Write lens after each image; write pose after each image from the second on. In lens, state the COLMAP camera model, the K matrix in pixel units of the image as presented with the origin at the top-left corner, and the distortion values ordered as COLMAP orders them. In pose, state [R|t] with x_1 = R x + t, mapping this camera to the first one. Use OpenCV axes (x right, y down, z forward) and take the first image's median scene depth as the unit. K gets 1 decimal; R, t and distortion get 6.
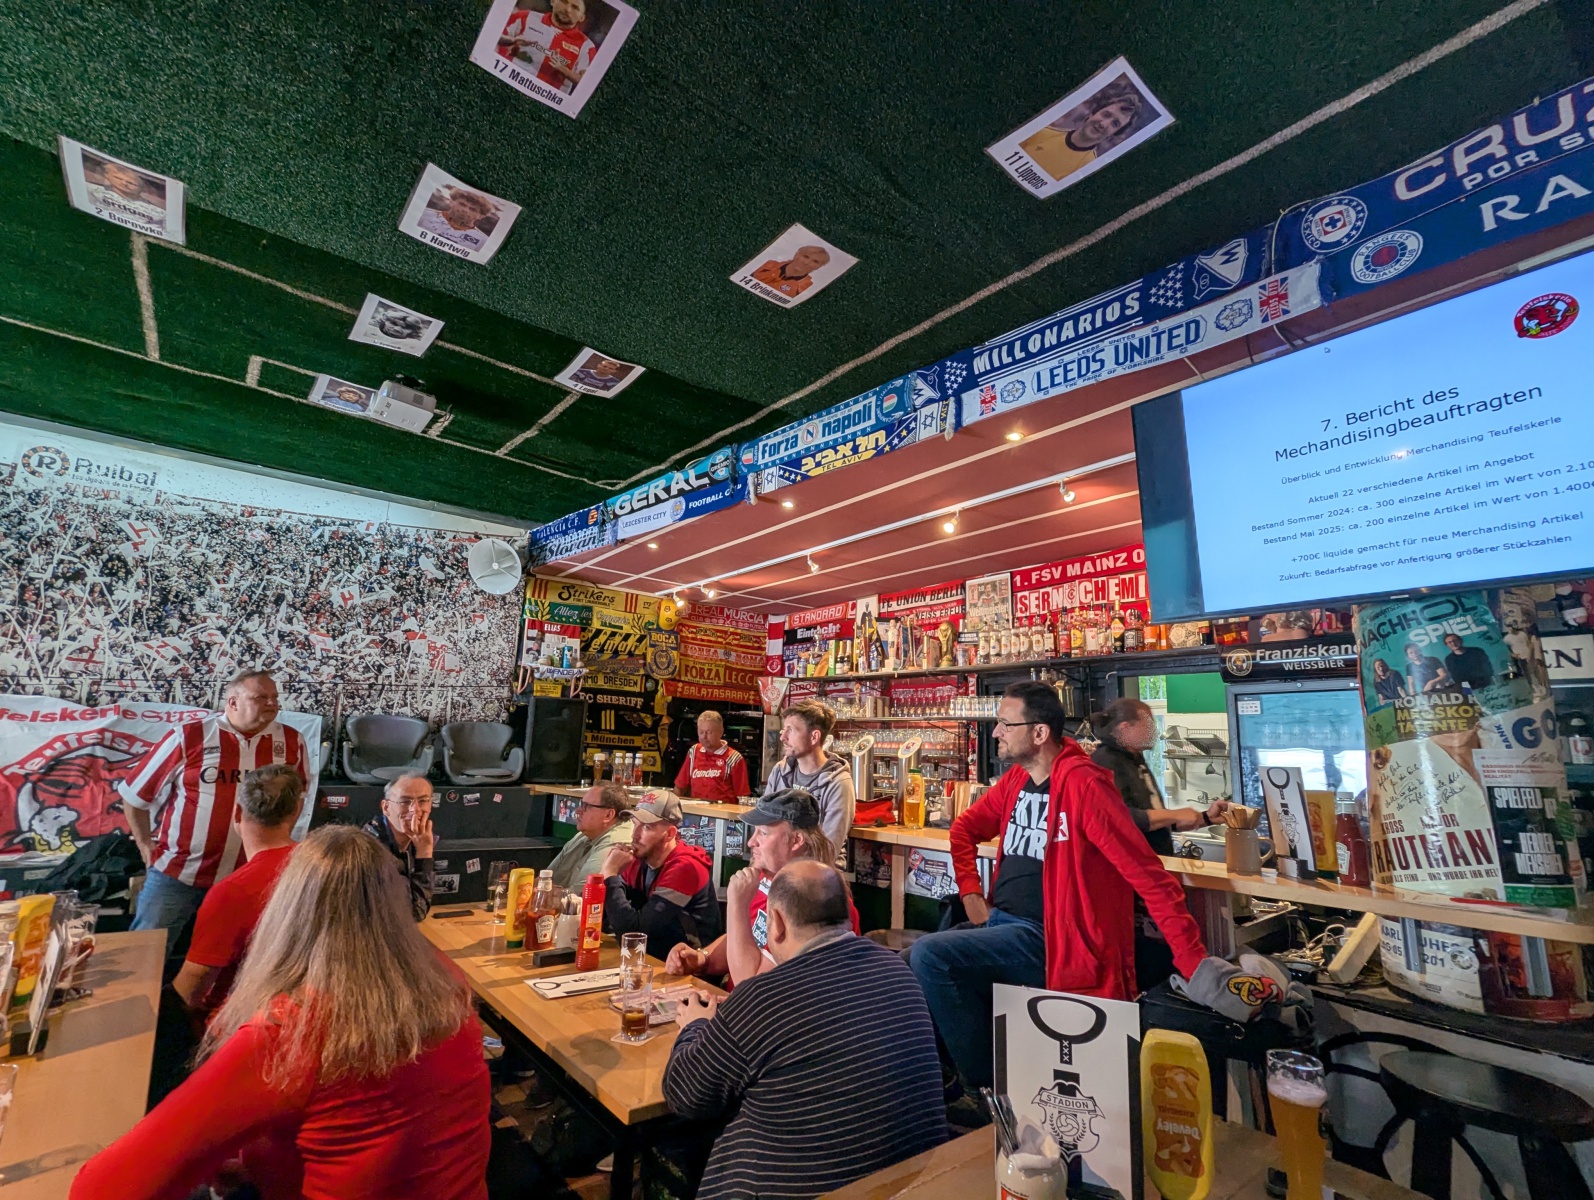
lens RADIAL K [[753.6, 0, 800.5], [0, 753.6, 602.6], [0, 0, 1]] dist [0.000349, 0.000543]
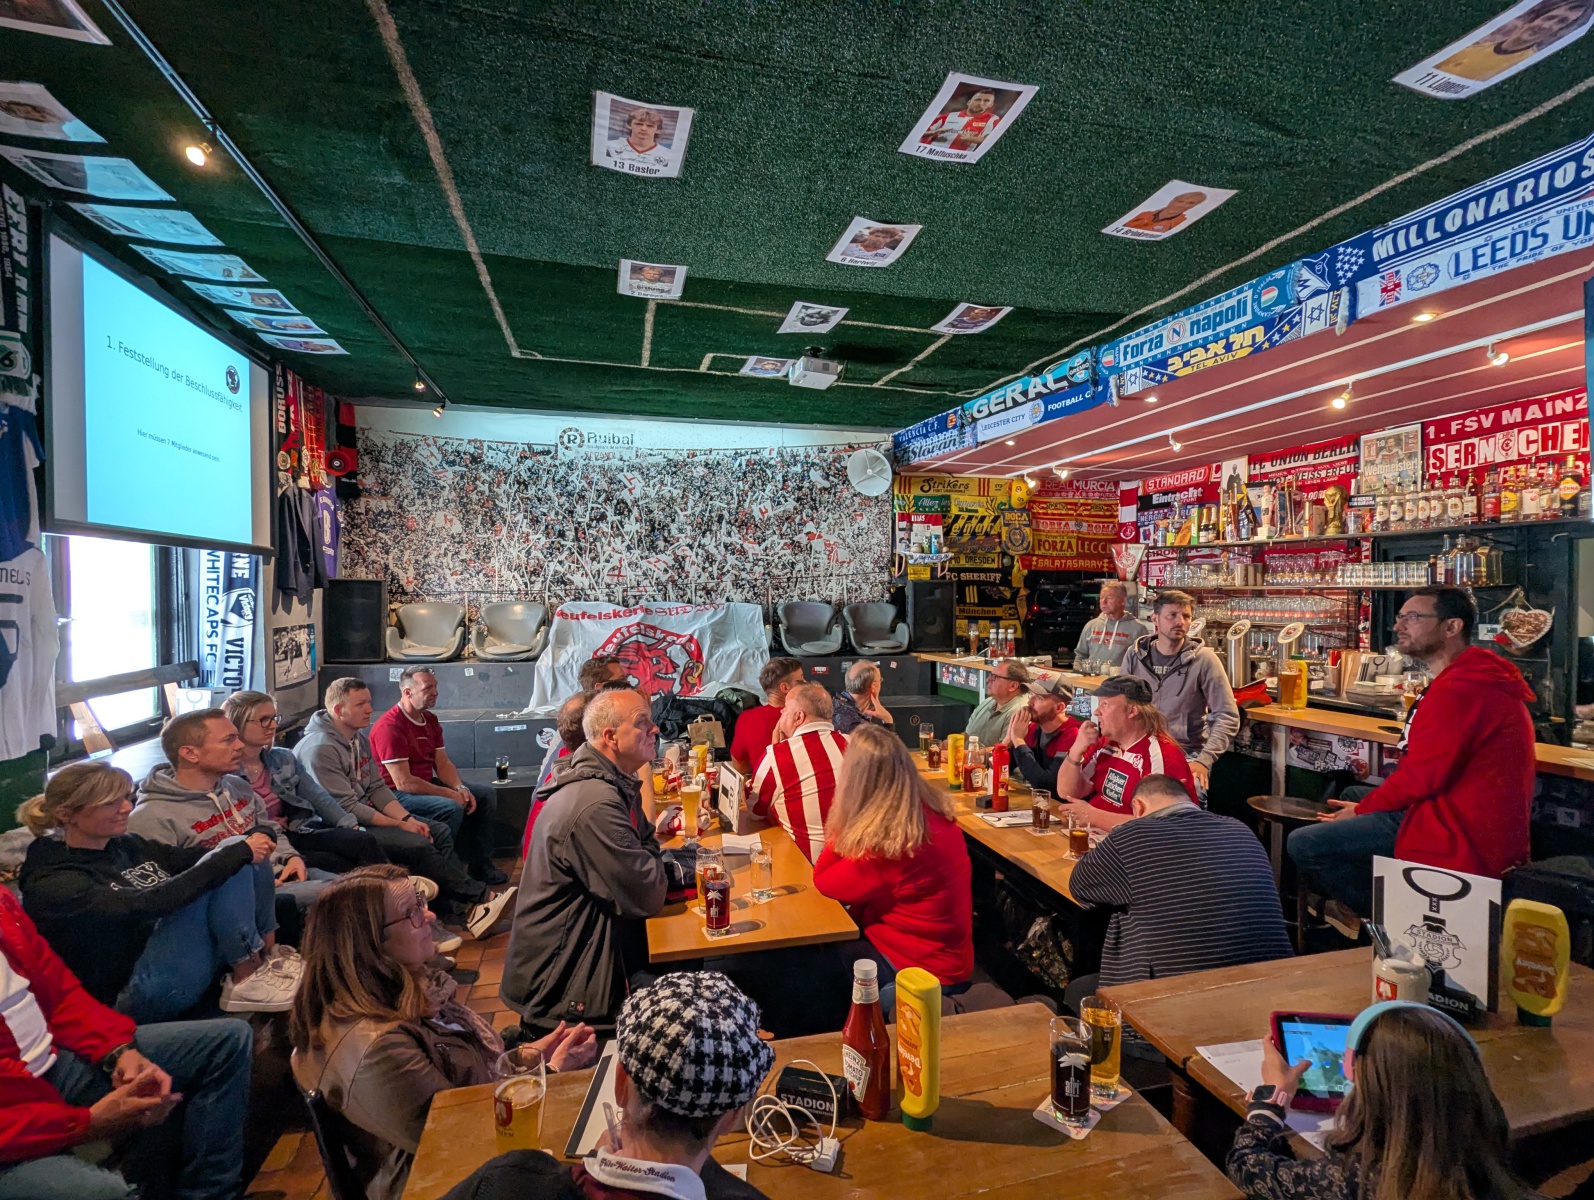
lens RADIAL K [[753.6, 0, 800.5], [0, 753.6, 602.6], [0, 0, 1]] dist [0.000349, 0.000543]
pose [[0.910613, -0.030016, -0.412168, -0.032533], [0.113089, 0.977388, 0.178673, -0.084555], [0.397485, -0.209314, 0.893417, -0.150991]]
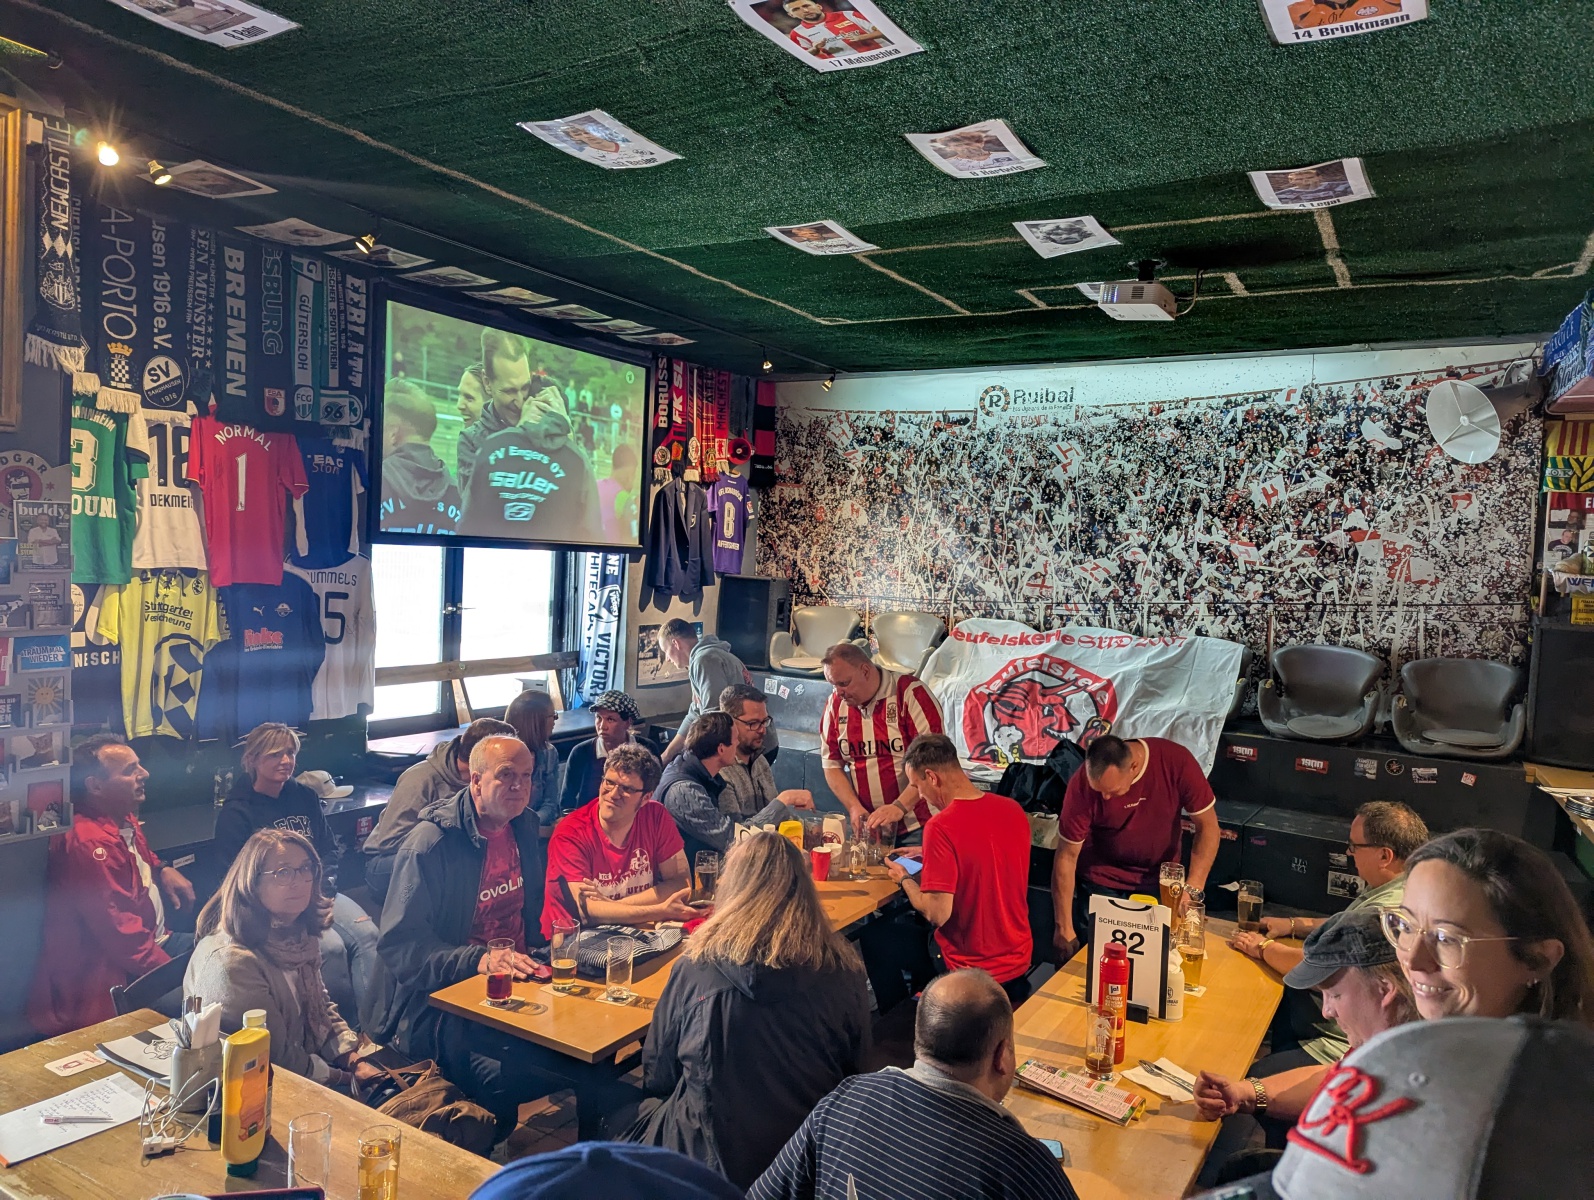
lens RADIAL K [[1117.8, 0, 788.1], [0, 1117.8, 596.2], [0, 0, 1]] dist [0.103742, -0.131039]
pose [[0.342040, 0.015229, -0.939562, 0.365823], [0.149559, 0.986241, 0.070431, -0.065682], [0.927707, -0.164611, 0.335056, 0.143293]]
